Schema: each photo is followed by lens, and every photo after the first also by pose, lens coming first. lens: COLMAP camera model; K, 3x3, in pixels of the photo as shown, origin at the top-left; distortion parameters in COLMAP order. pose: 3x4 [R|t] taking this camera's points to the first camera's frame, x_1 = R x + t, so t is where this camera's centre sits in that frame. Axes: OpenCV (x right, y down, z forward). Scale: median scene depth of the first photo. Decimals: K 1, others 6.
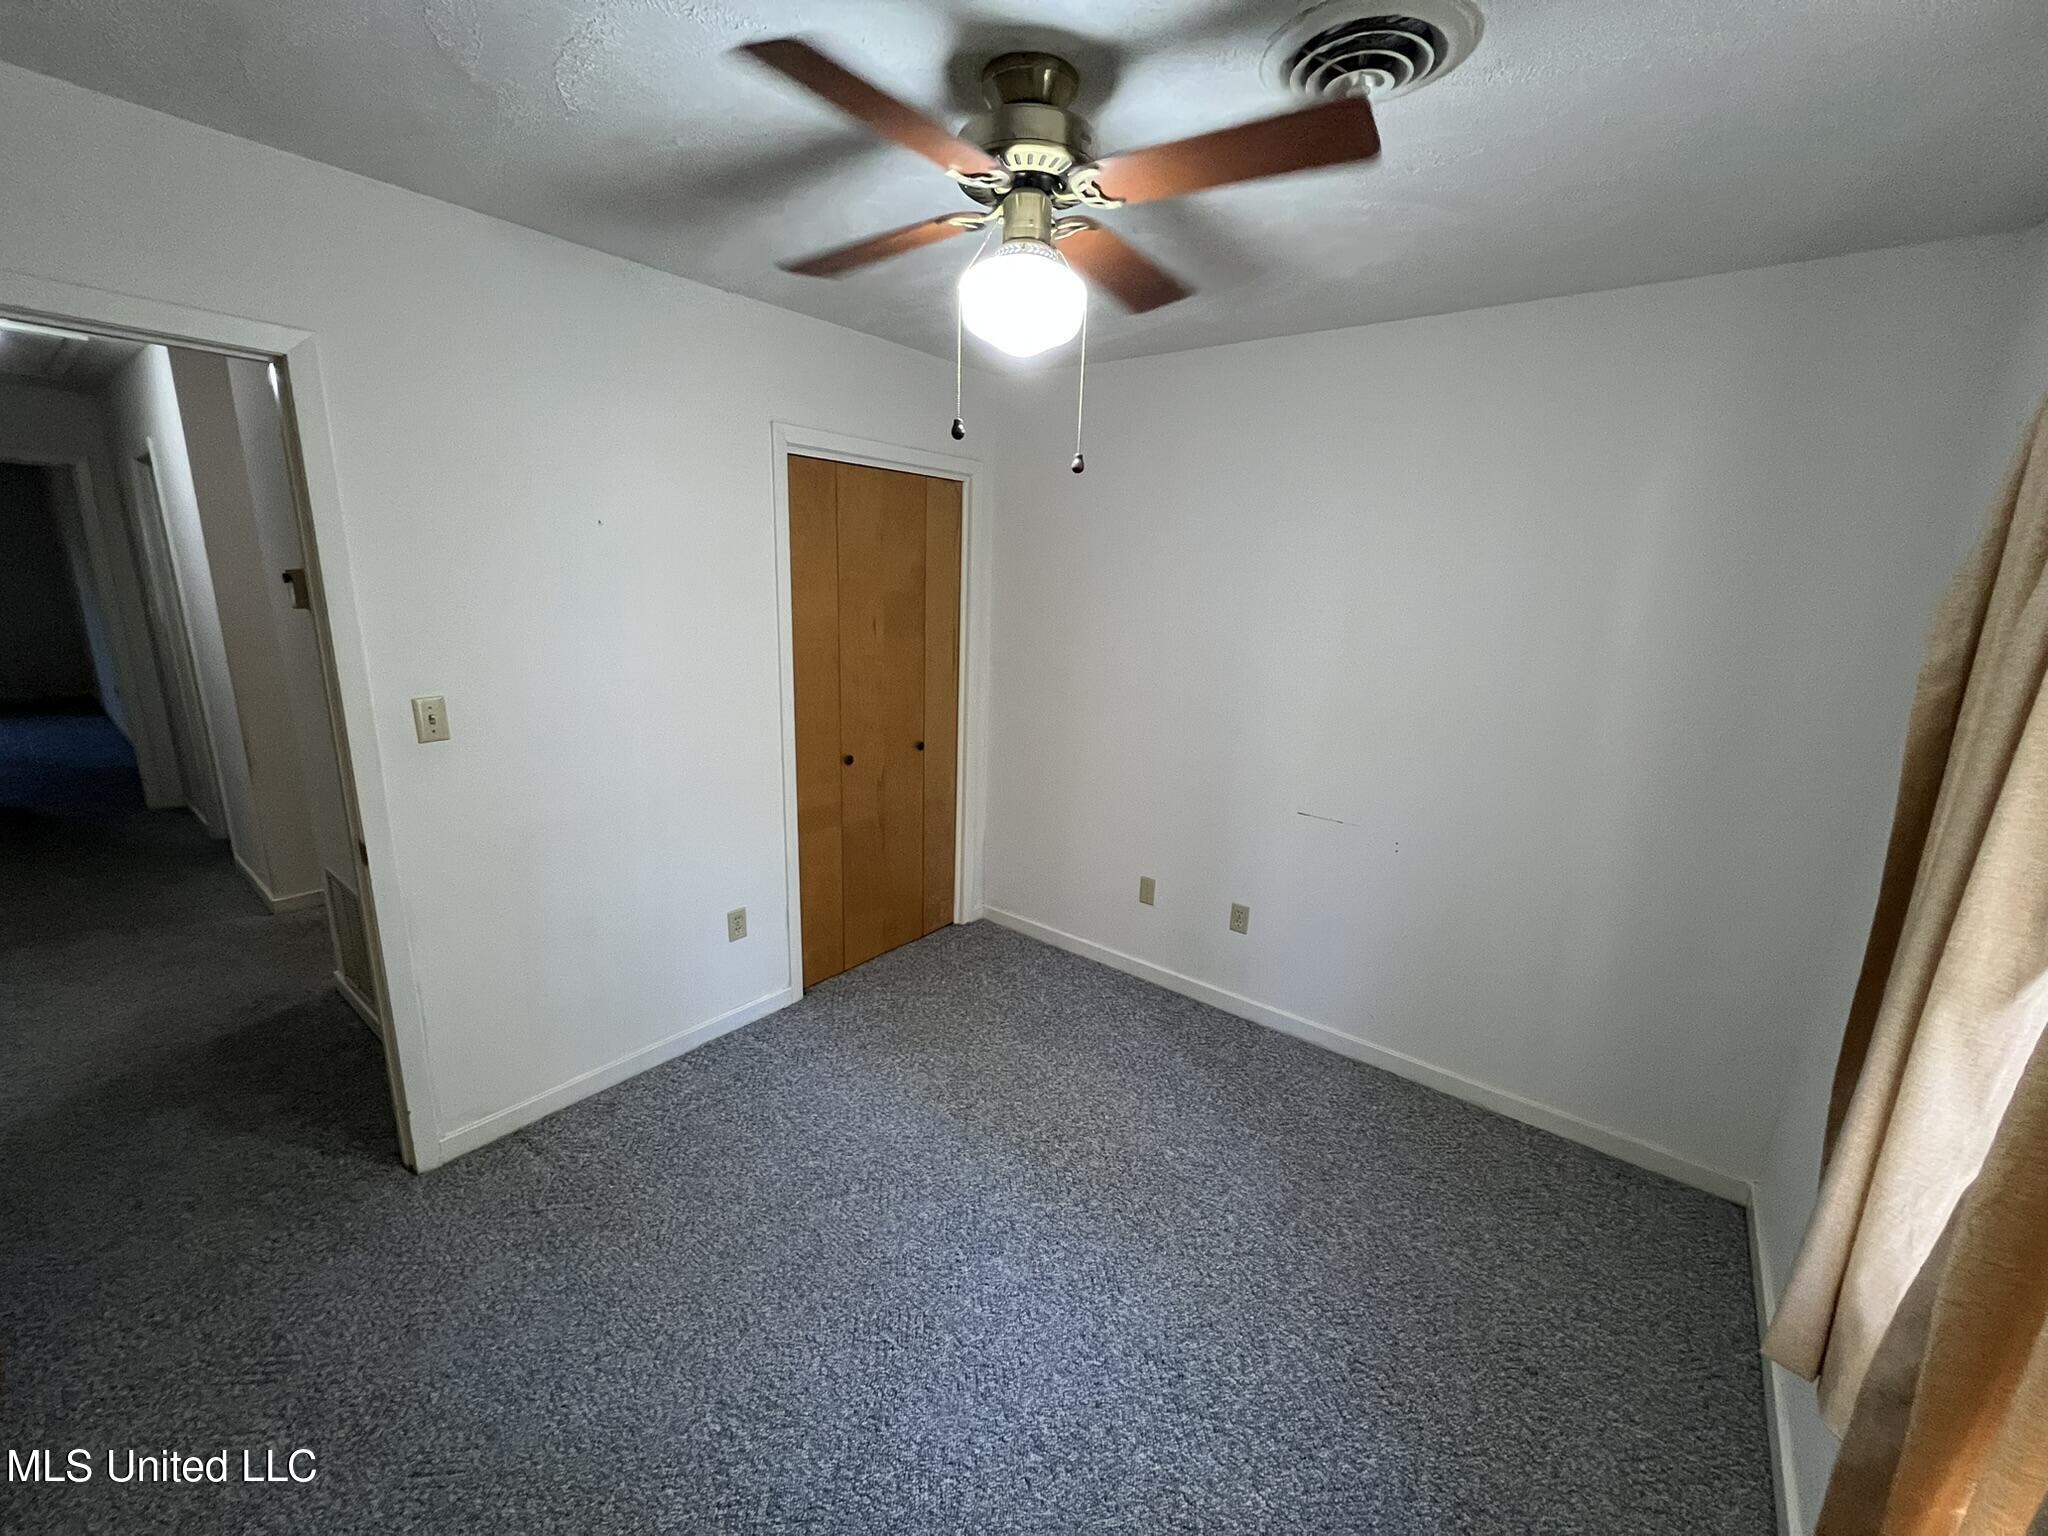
lens RADIAL K [[806.8, 0, 1022.7], [0, 806.8, 768.5], [0, 0, 1]] dist [-0.000680, 0.000387]
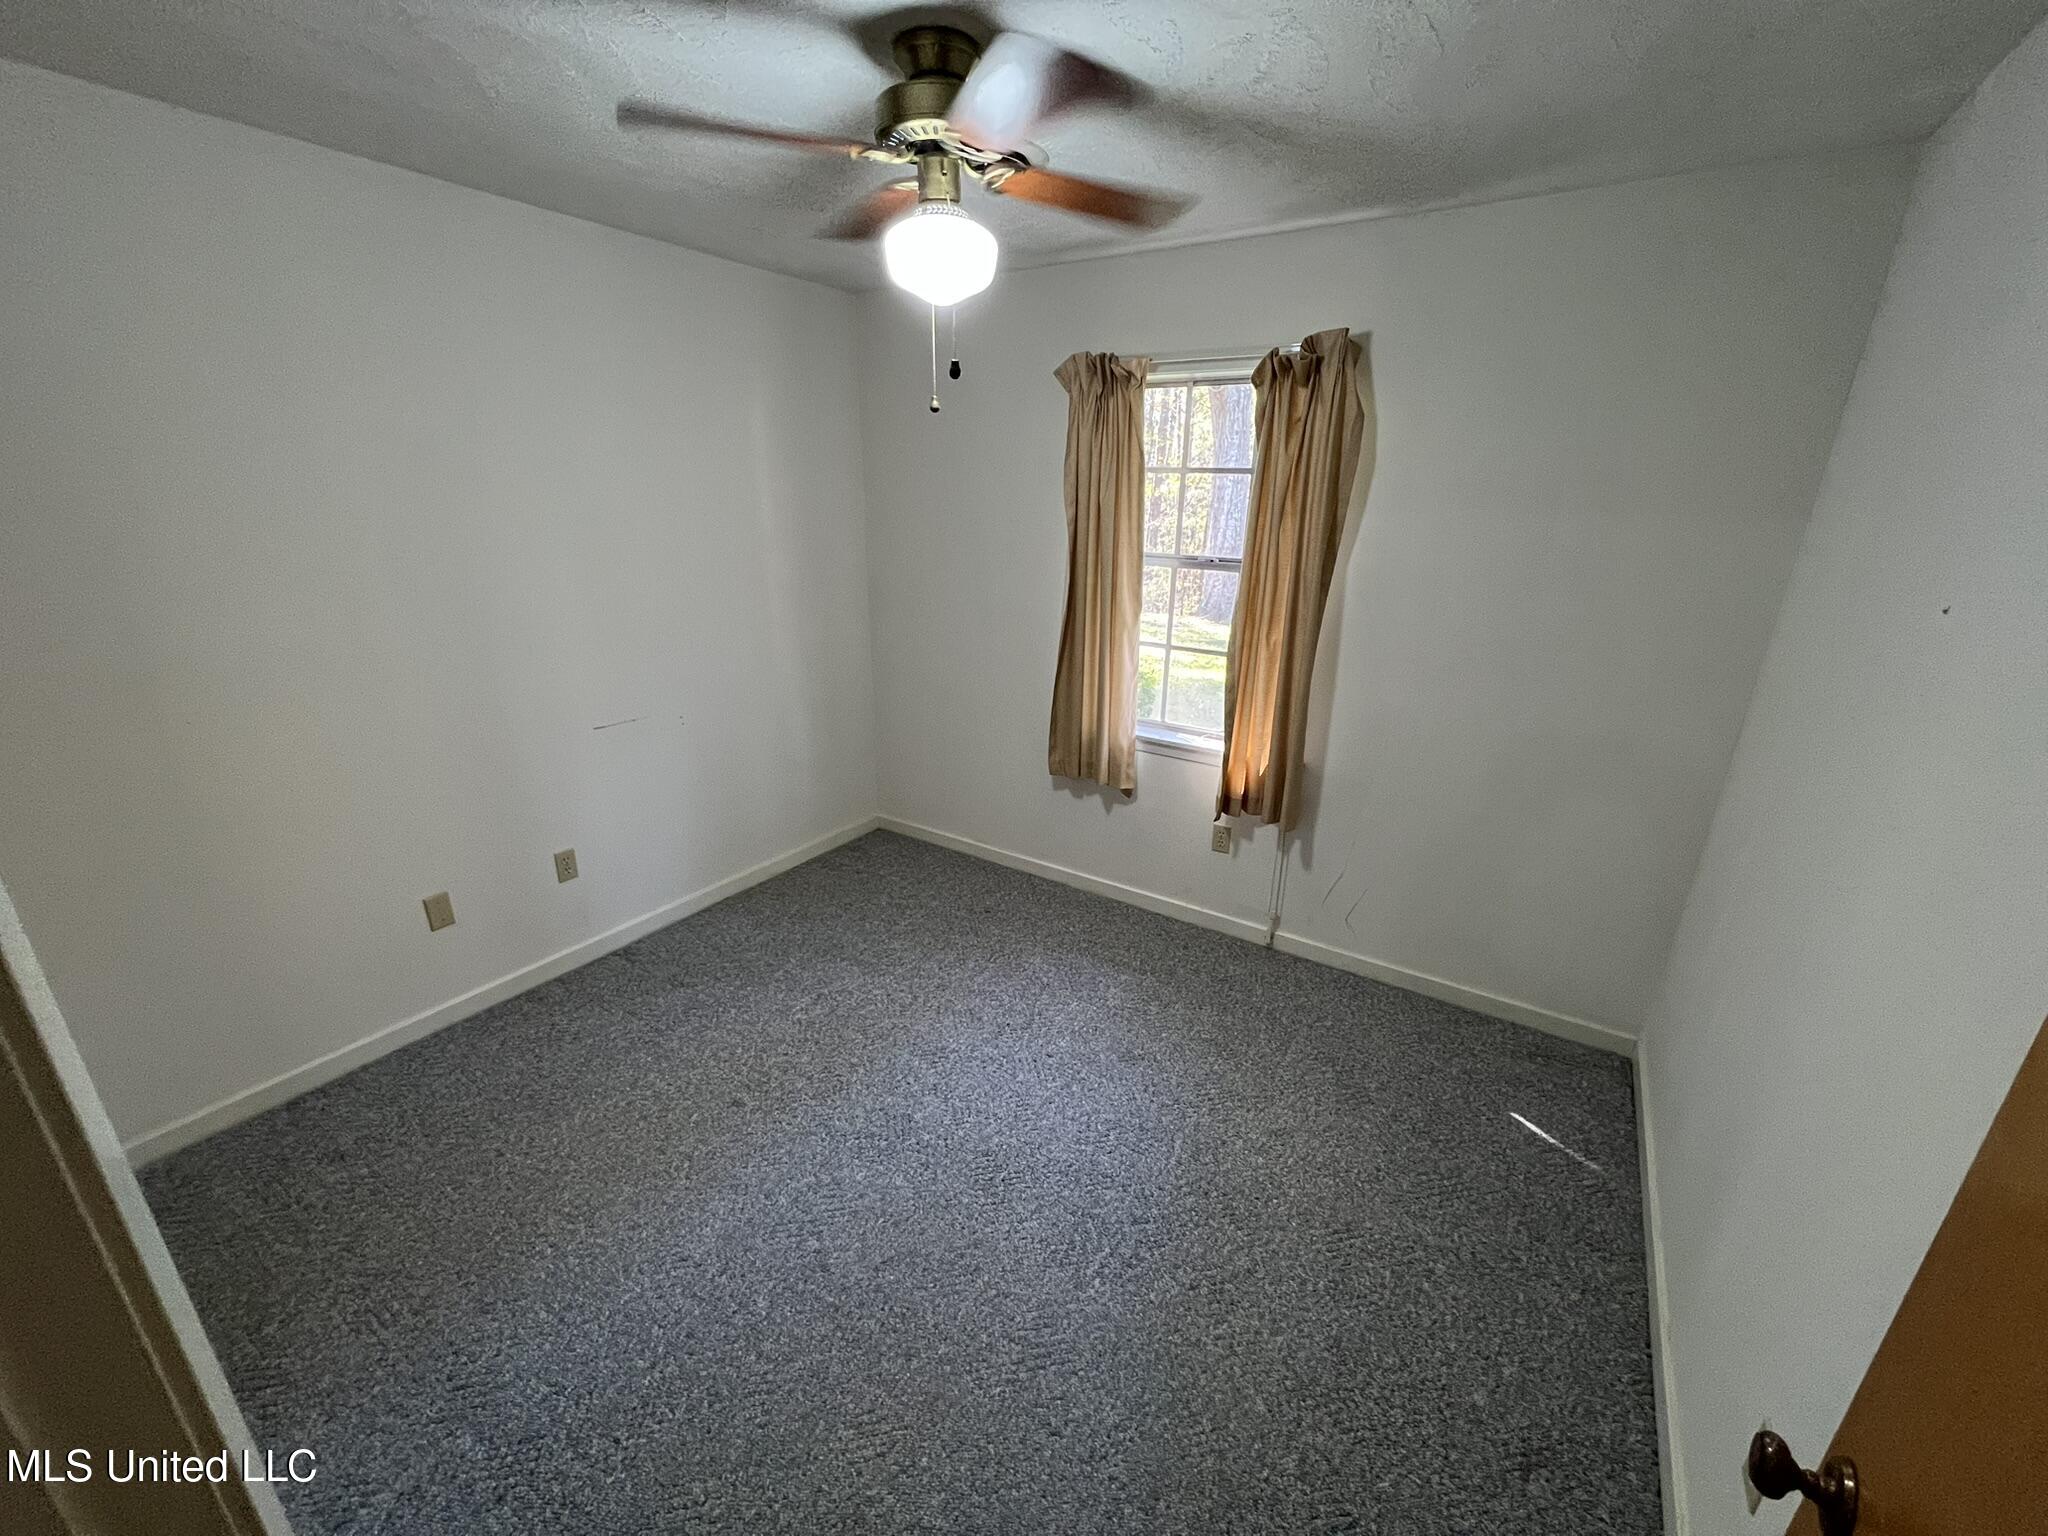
lens RADIAL K [[806.8, 0, 1023.5], [0, 806.8, 764.6], [0, 0, 1]] dist [-0.000680, 0.000387]
pose [[-0.073433, -0.360994, 0.929672, -0.740330], [0.216056, 0.904292, 0.368205, -0.182909], [-0.973616, 0.227900, 0.011590, 0.583341]]
